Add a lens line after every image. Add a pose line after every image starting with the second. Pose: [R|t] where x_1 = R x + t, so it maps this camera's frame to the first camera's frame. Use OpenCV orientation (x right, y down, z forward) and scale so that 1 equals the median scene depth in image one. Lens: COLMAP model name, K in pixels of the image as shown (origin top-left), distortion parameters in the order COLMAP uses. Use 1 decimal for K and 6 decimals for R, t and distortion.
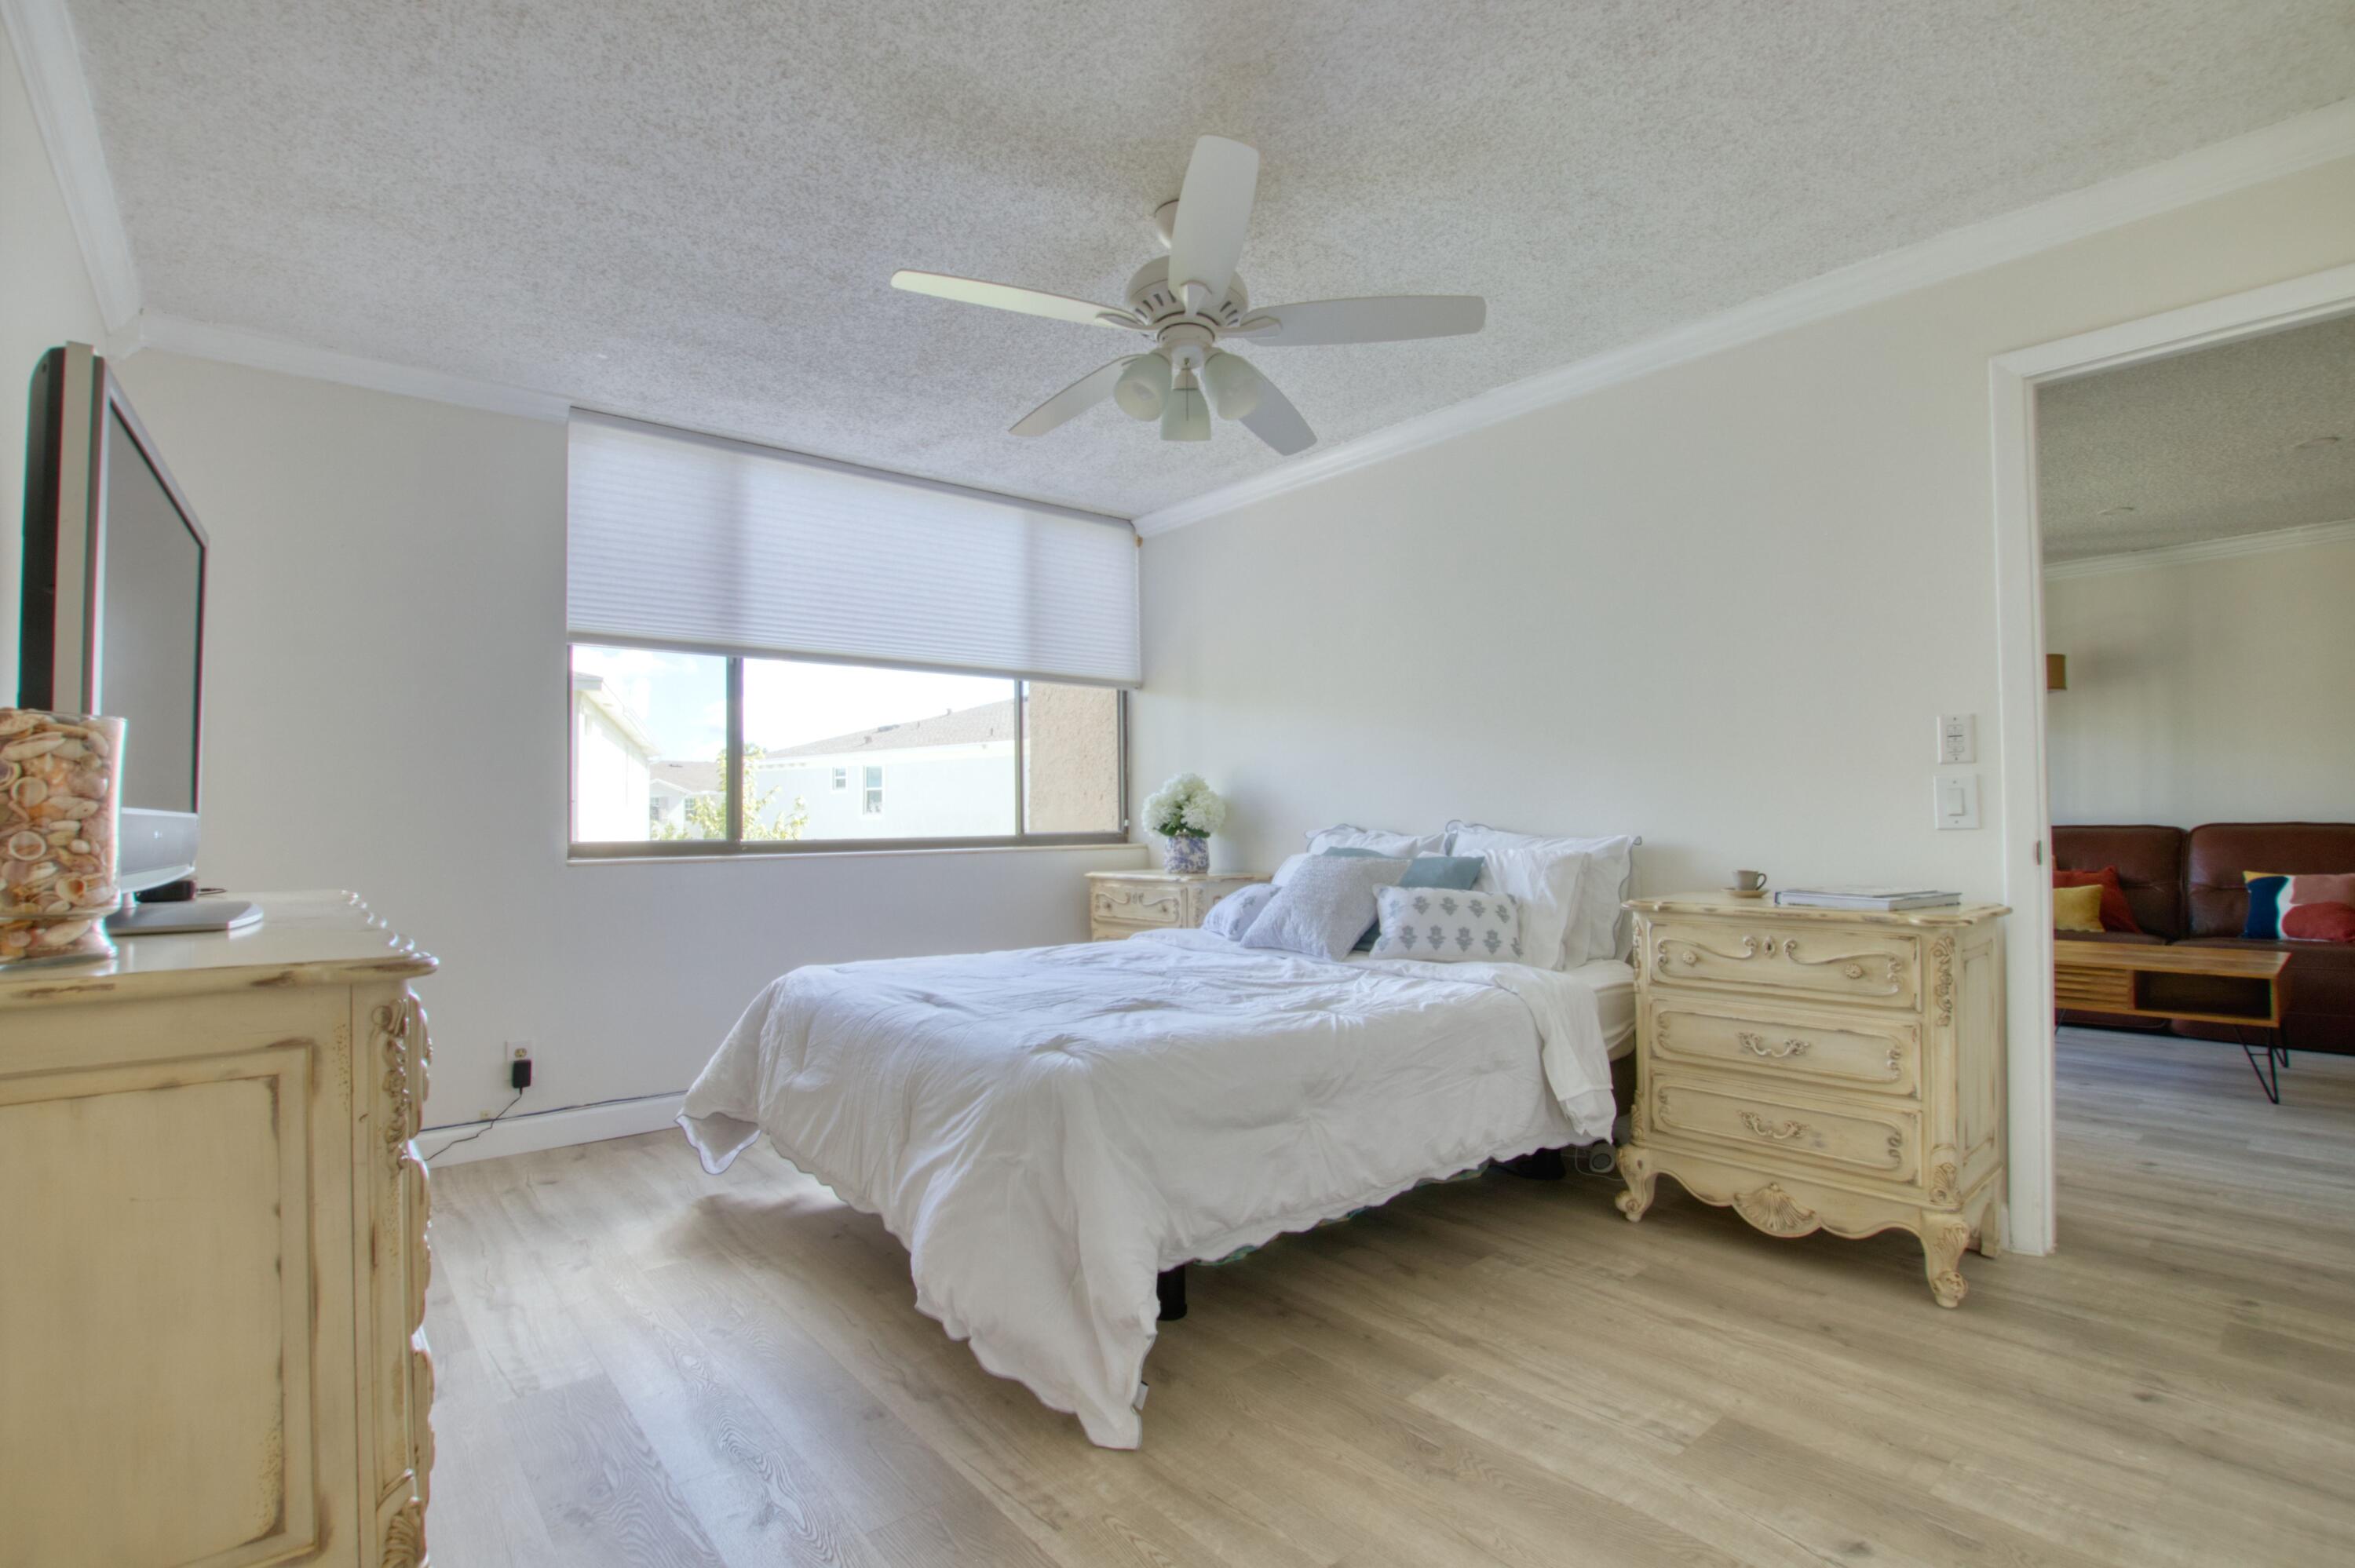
lens RADIAL K [[1094.2, 0, 1165.4], [0, 1094.2, 799.5], [0, 0, 1]] dist [-0.038988, 0.005834]
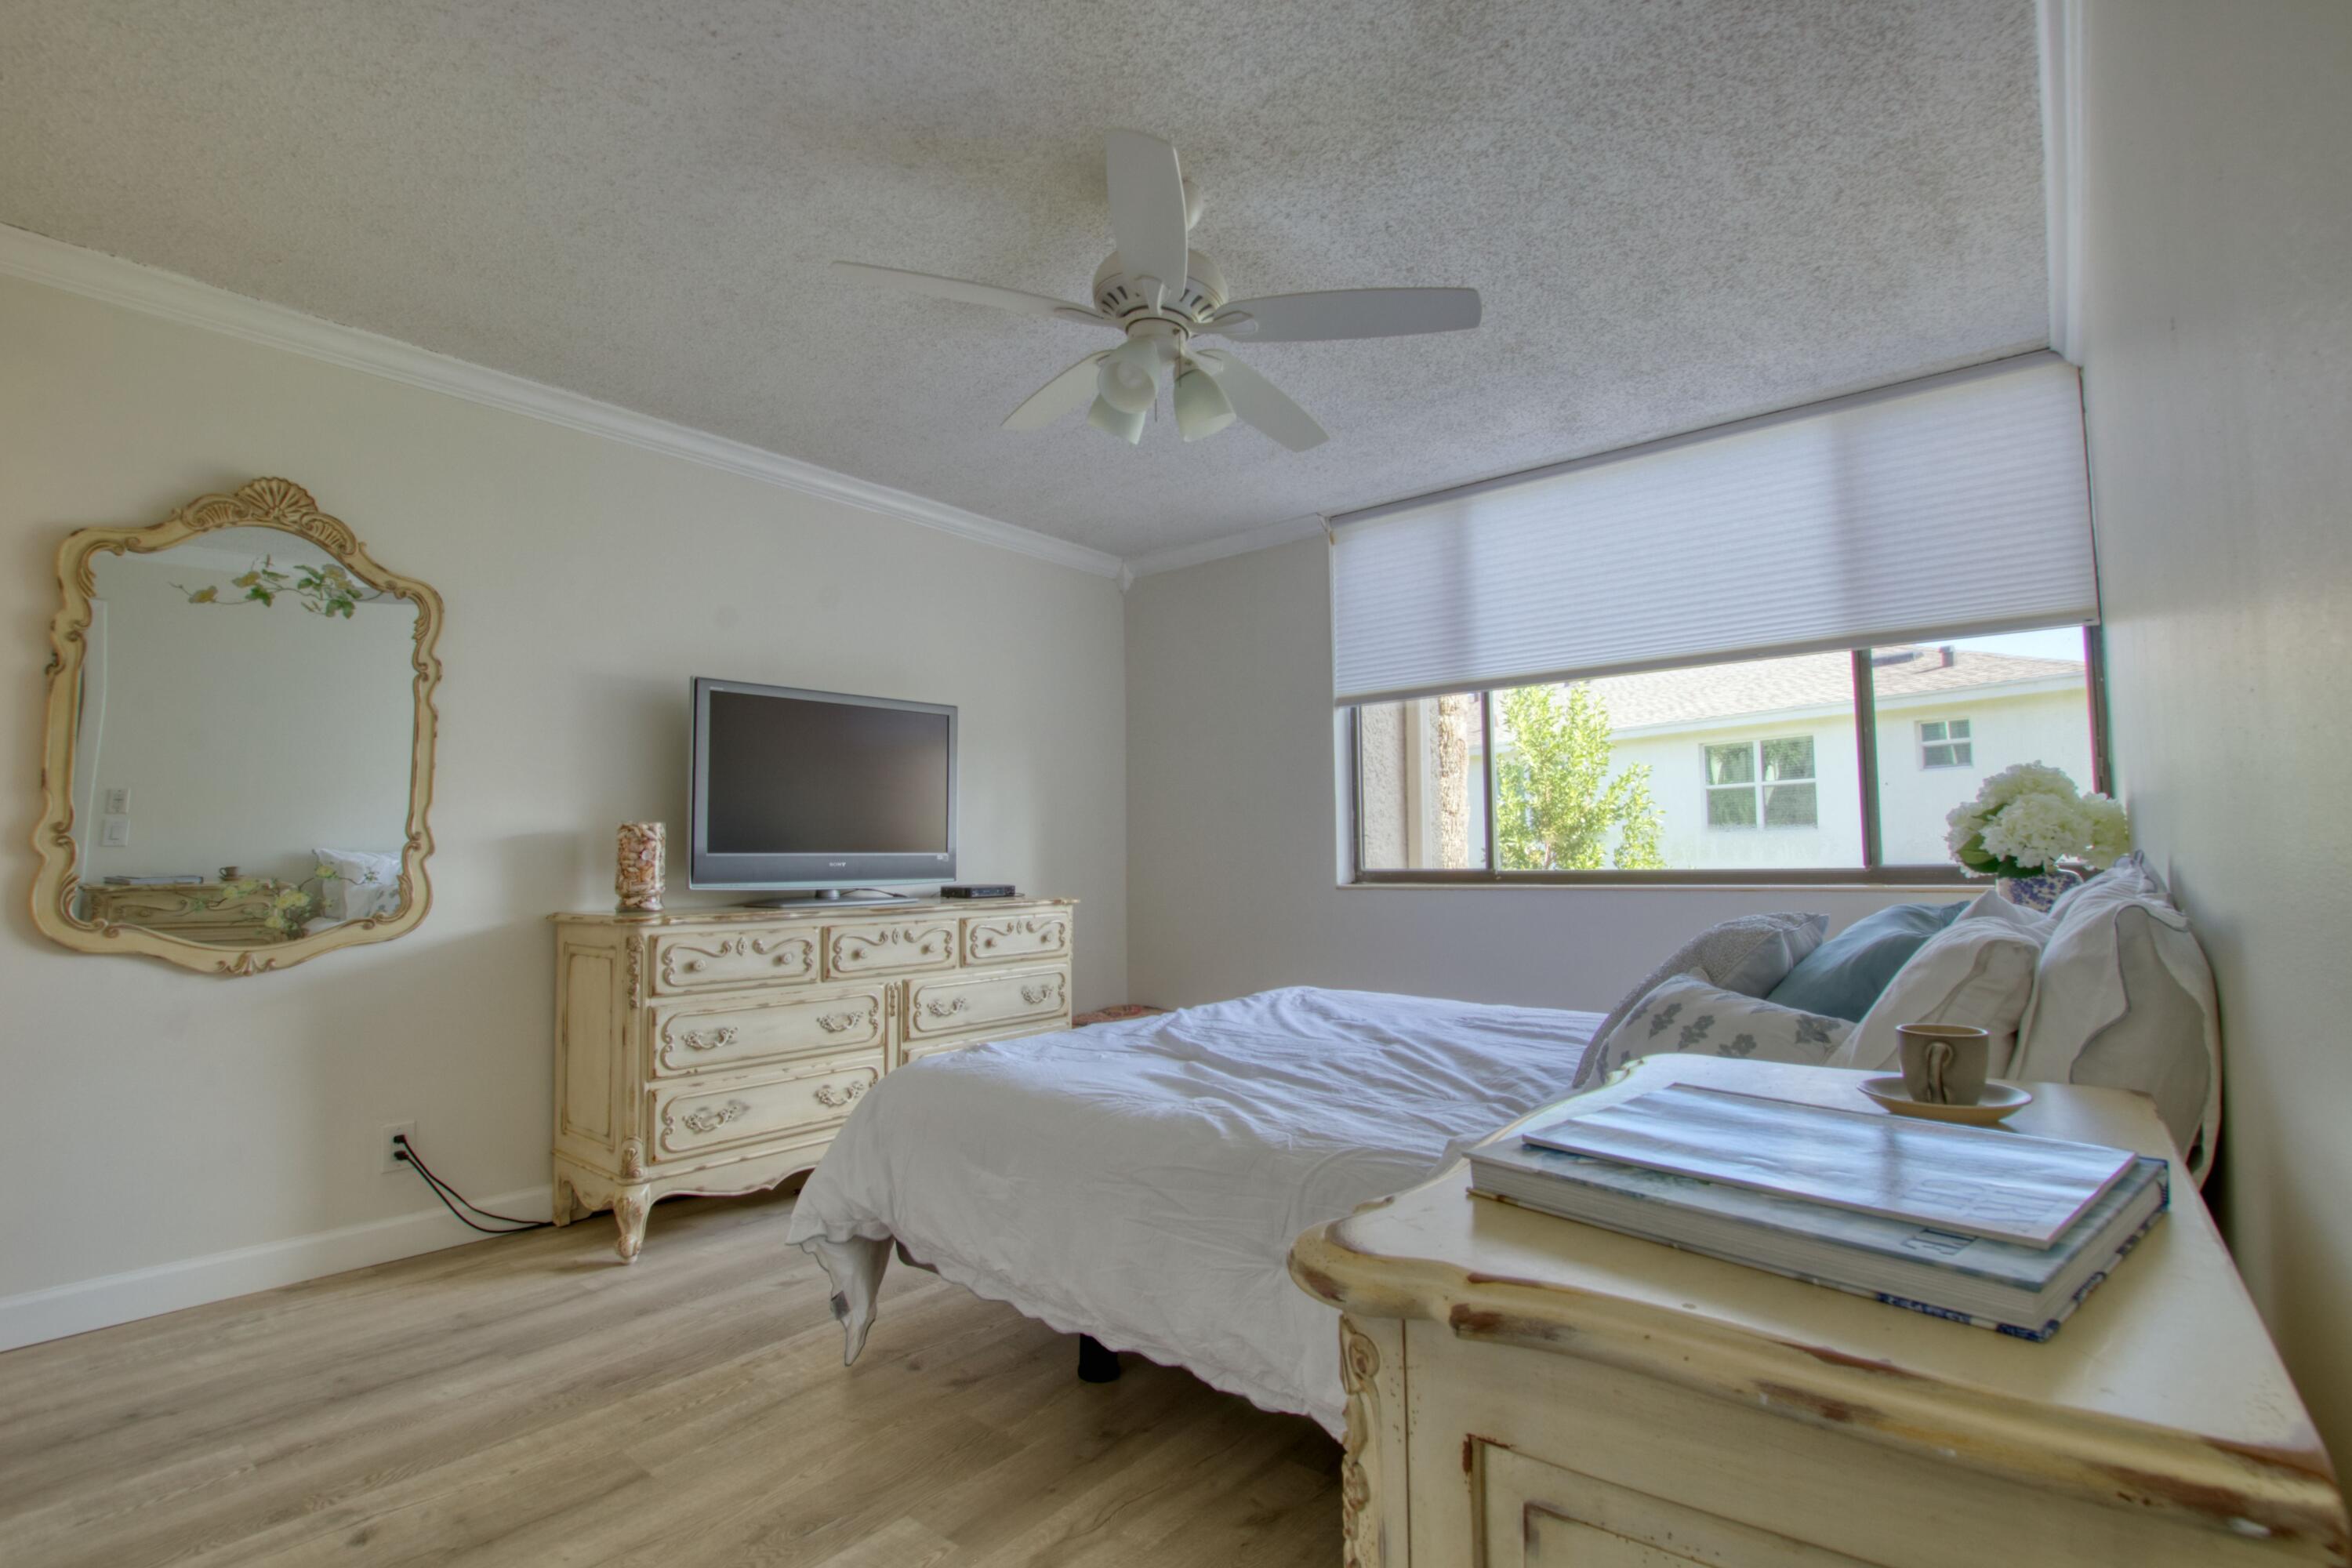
lens RADIAL K [[1092.9, 0, 1163.9], [0, 1092.9, 799.5], [0, 0, 1]] dist [-0.038988, 0.005834]
pose [[0.179317, -0.047363, -0.982651, 0.625578], [0.028190, 0.998678, -0.042991, 0.007092], [0.983387, -0.019992, 0.180415, 0.575855]]
